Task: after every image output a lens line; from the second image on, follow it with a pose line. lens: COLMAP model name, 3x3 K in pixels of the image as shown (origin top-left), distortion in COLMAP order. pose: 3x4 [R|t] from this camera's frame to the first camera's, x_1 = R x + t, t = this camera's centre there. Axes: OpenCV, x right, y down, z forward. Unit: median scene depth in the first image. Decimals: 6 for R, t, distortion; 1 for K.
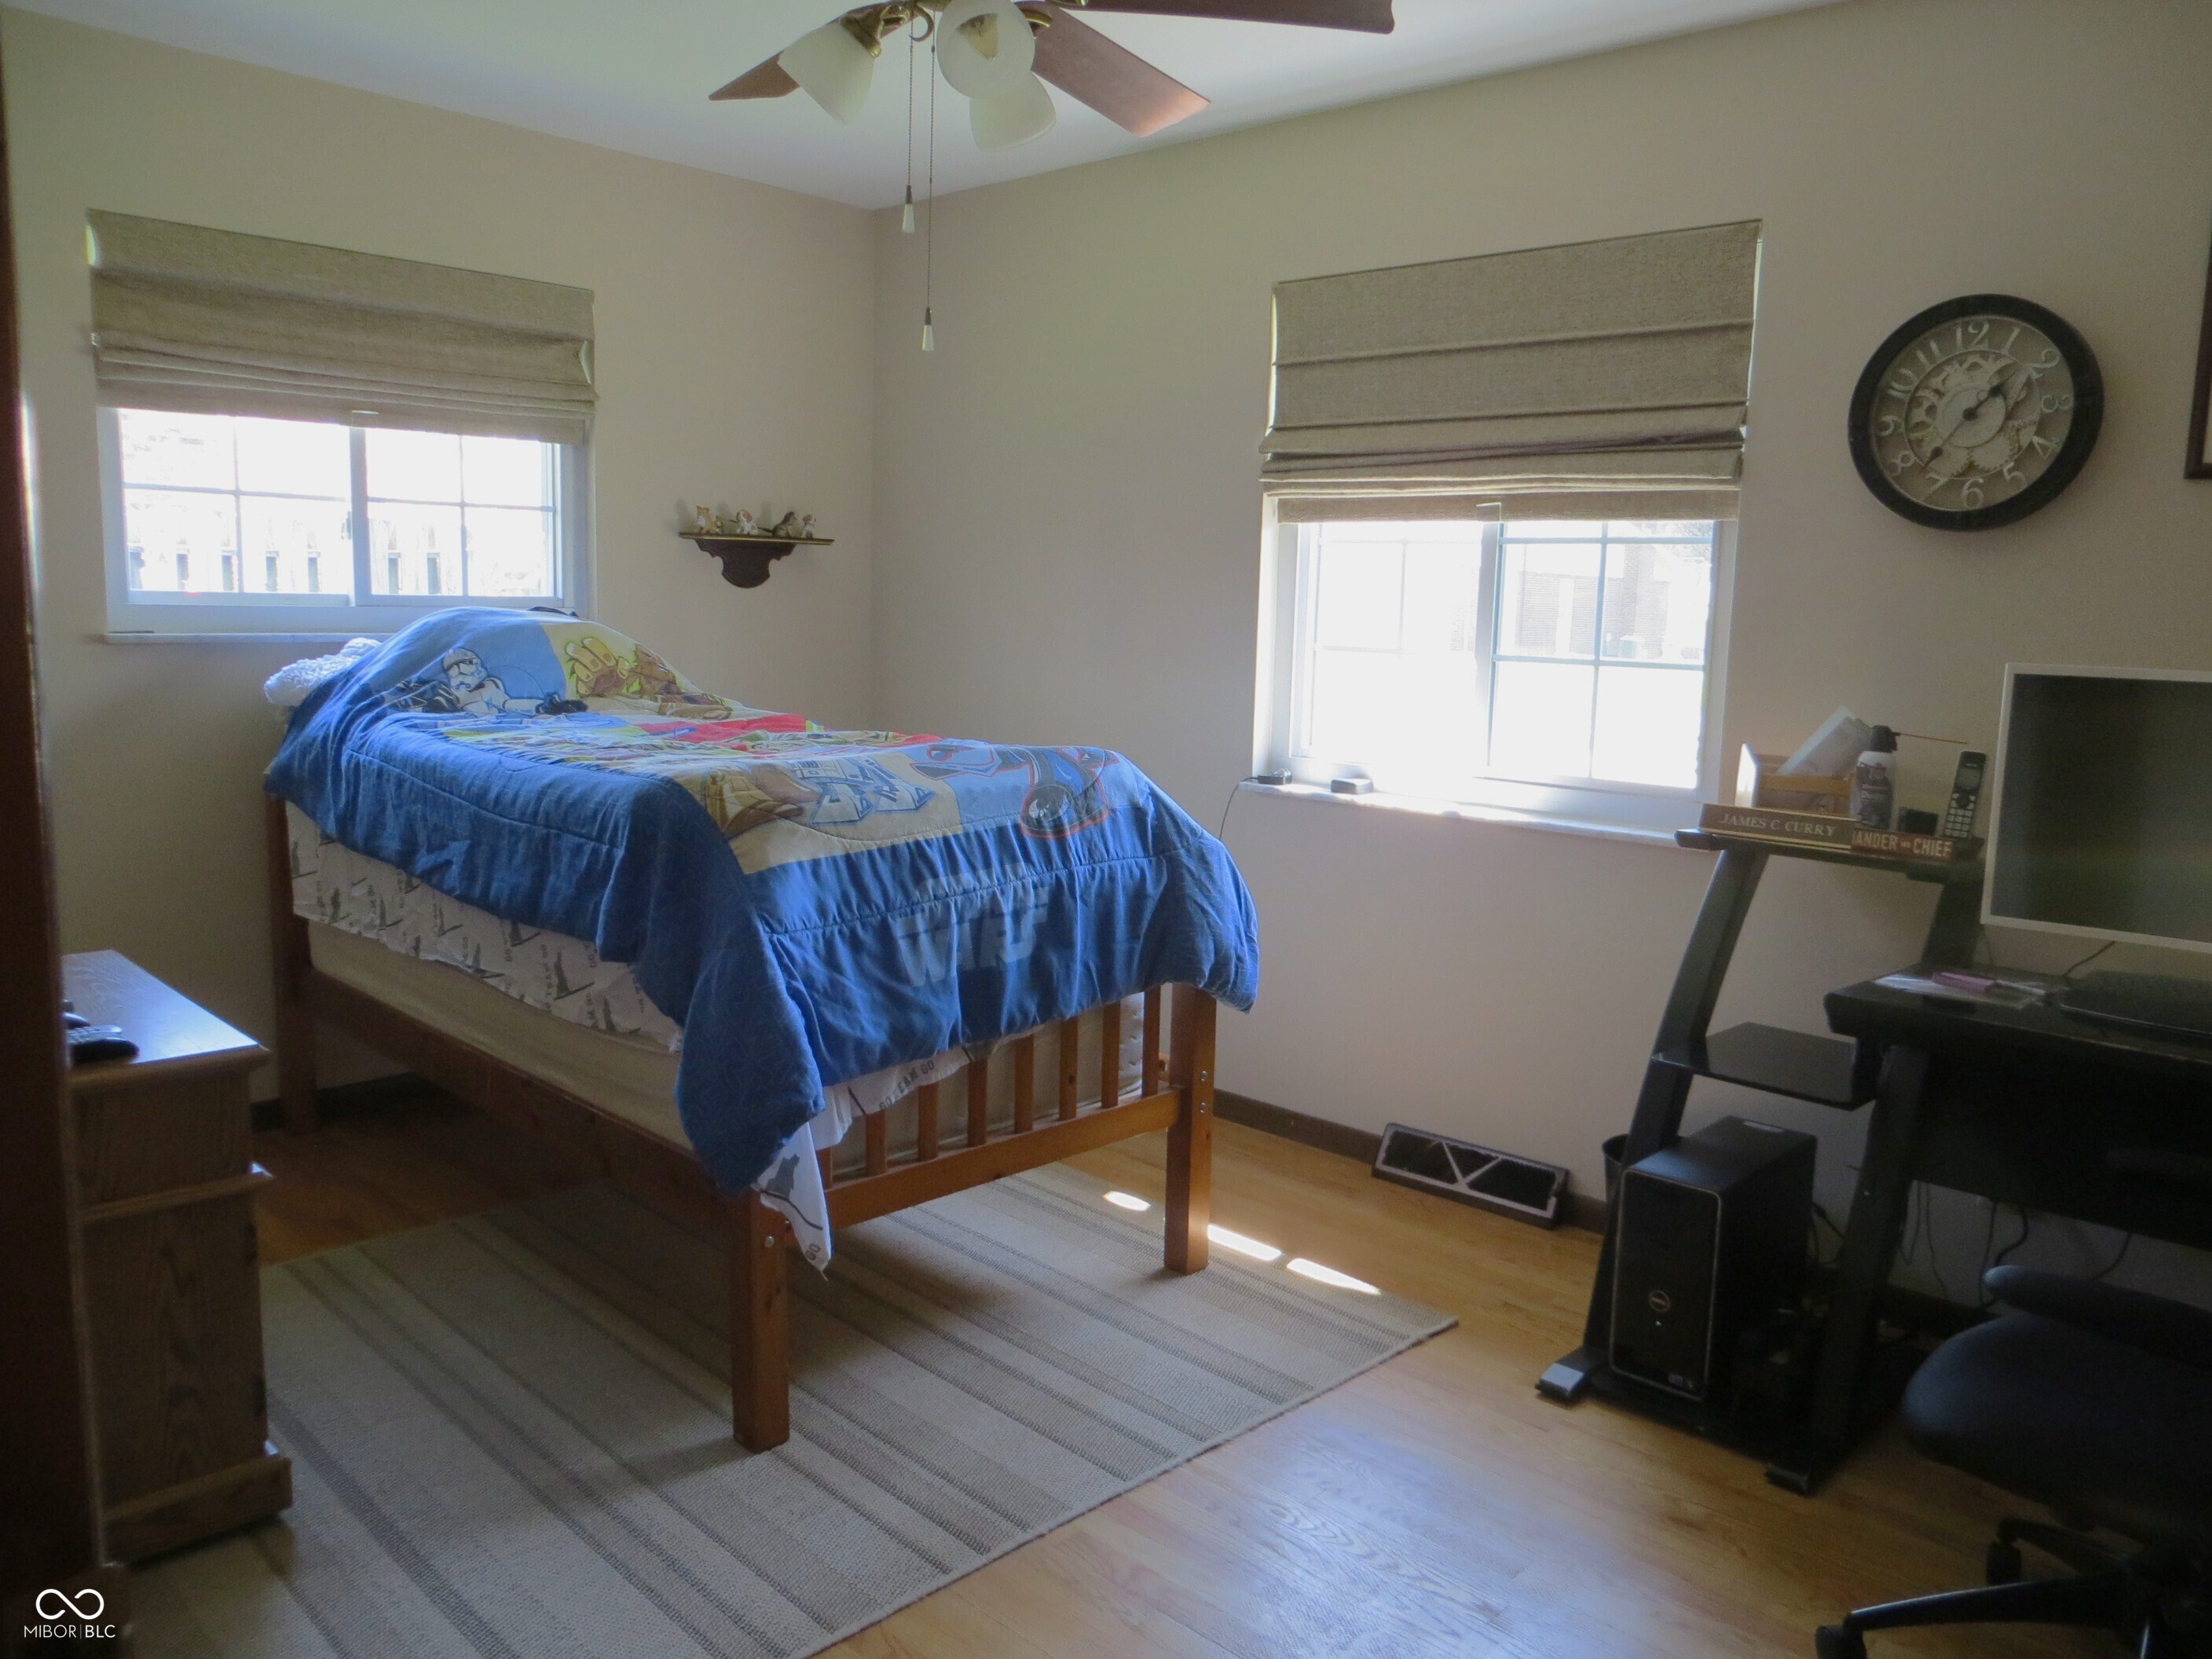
lens RADIAL K [[1634.1, 0, 1106.0], [0, 1634.1, 829.5], [0, 0, 1]] dist [-0.019372, 0.001097]
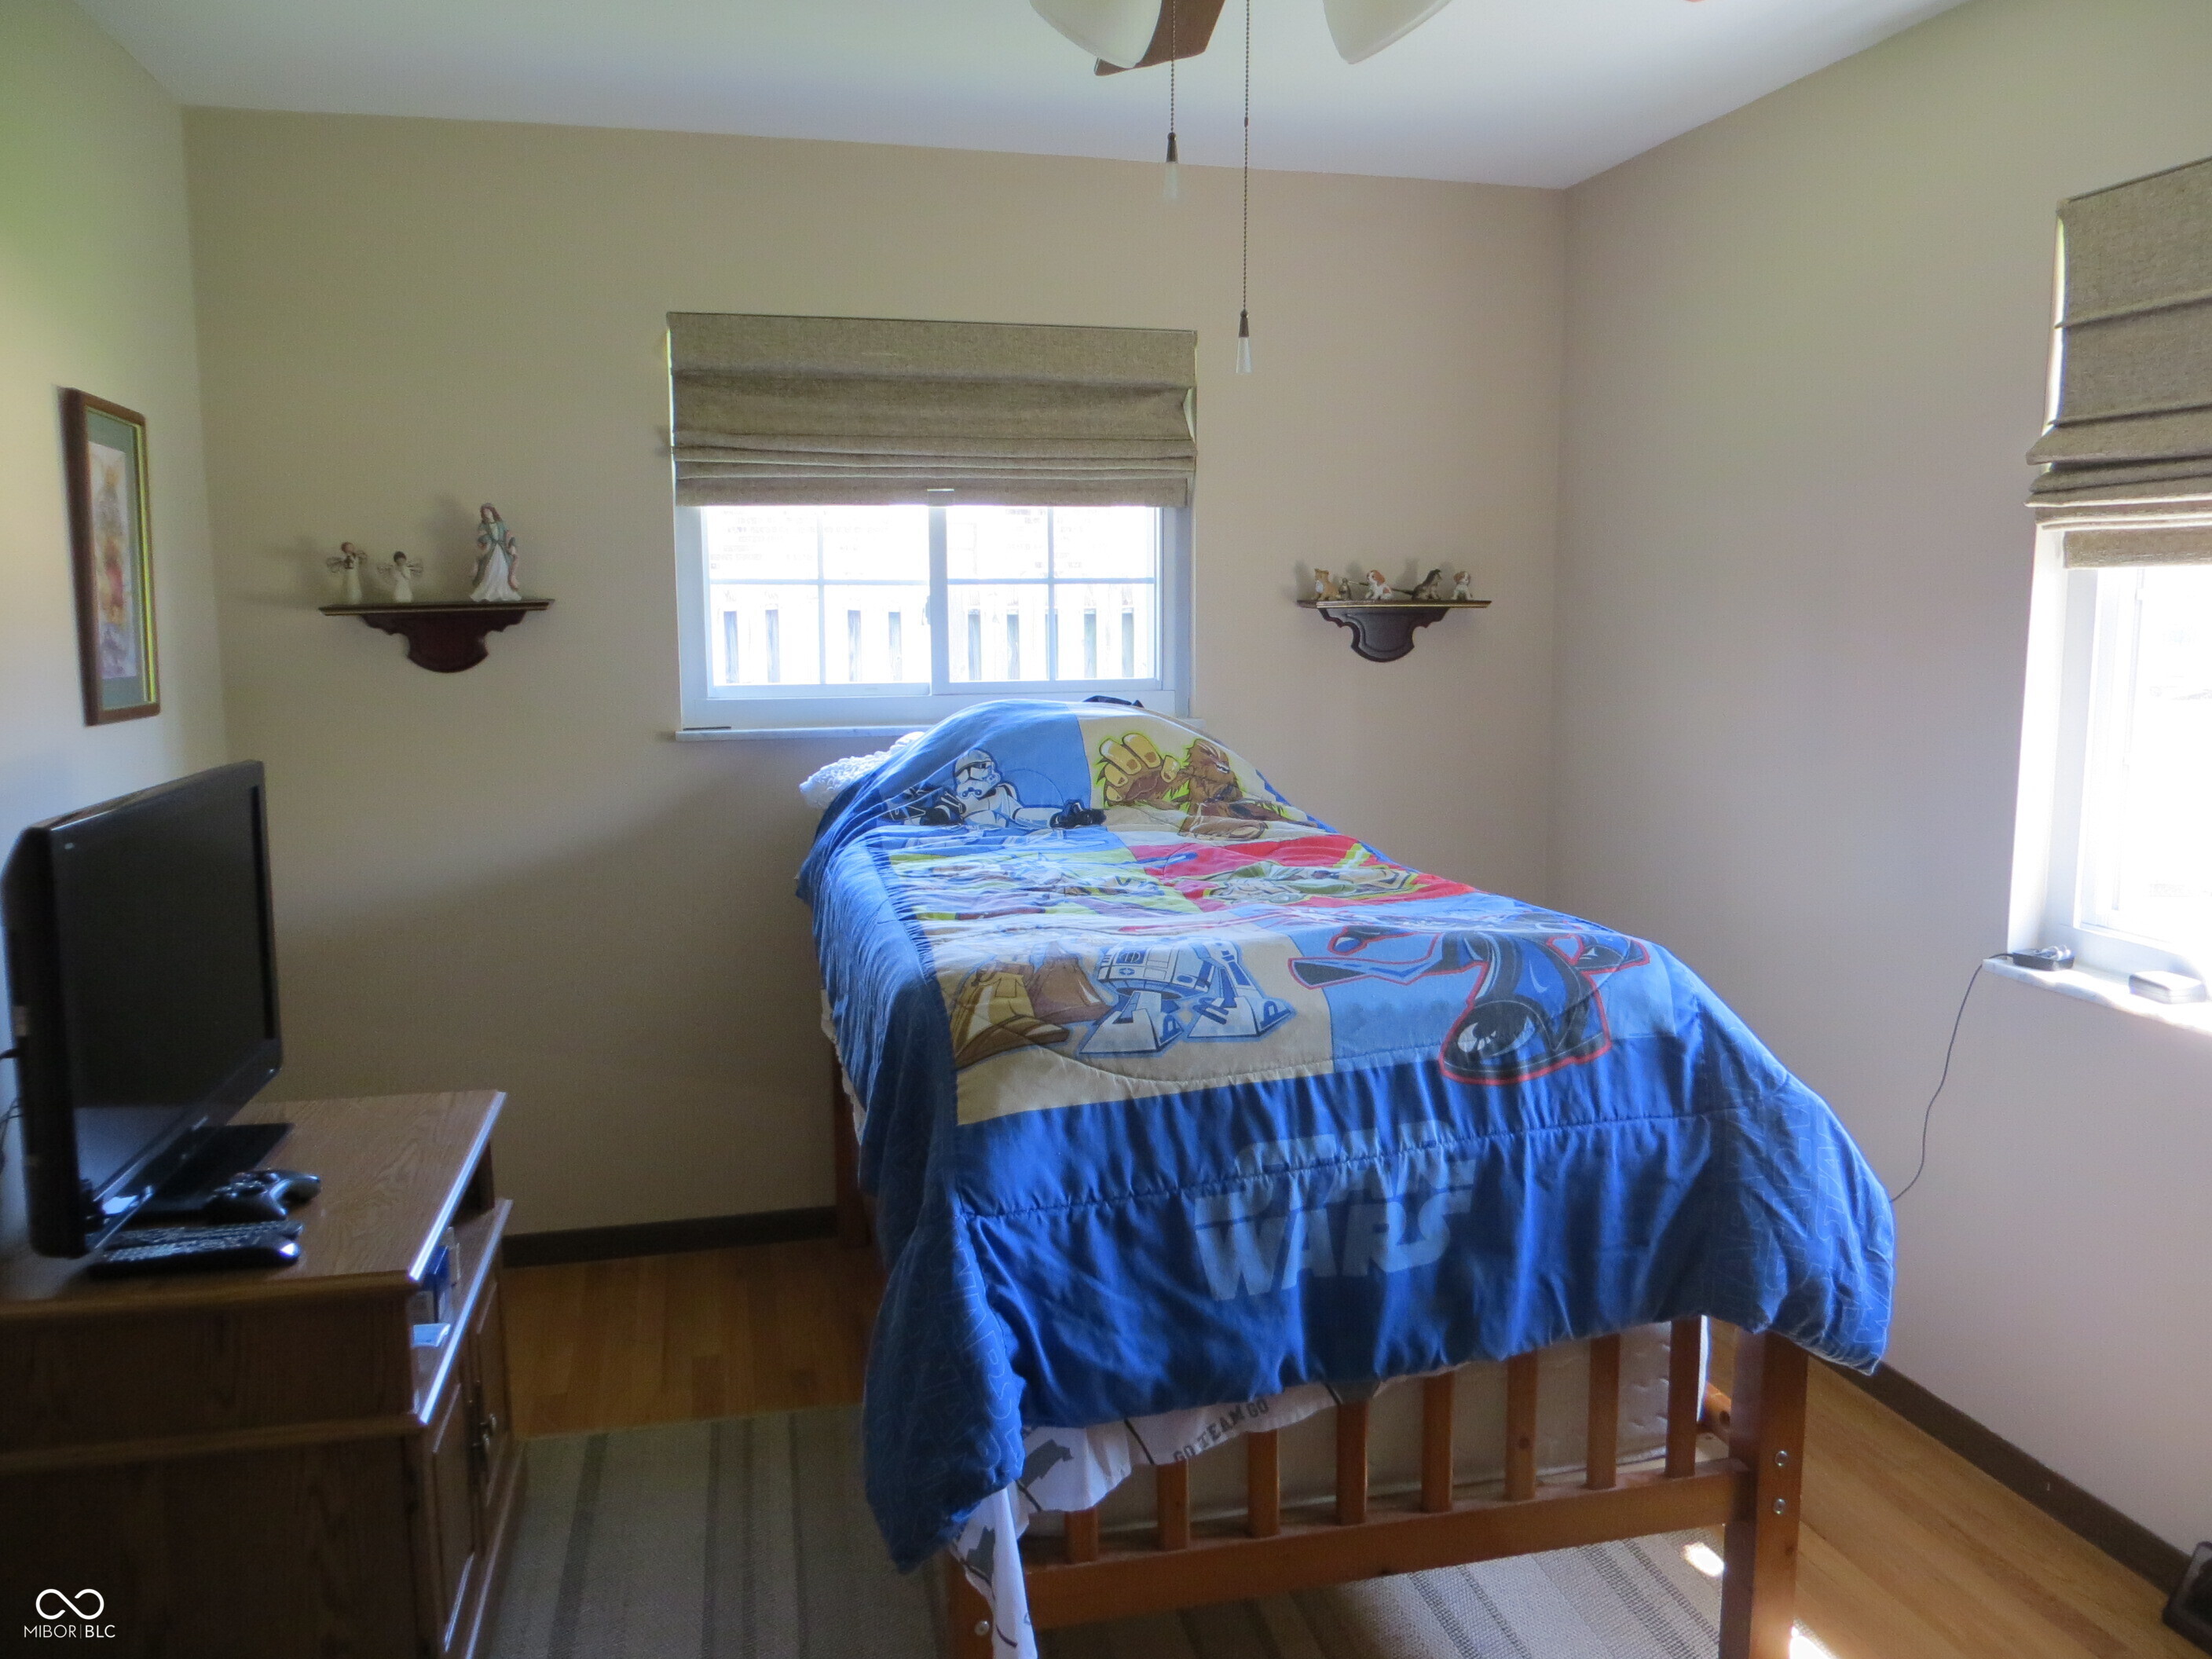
lens RADIAL K [[1634.1, 0, 1106.0], [0, 1634.1, 829.5], [0, 0, 1]] dist [-0.019372, 0.001097]
pose [[0.846705, 0.042526, -0.530360, 0.169885], [-0.049958, 0.998751, 0.000327, -0.085059], [0.529712, 0.026219, 0.847772, 0.330211]]
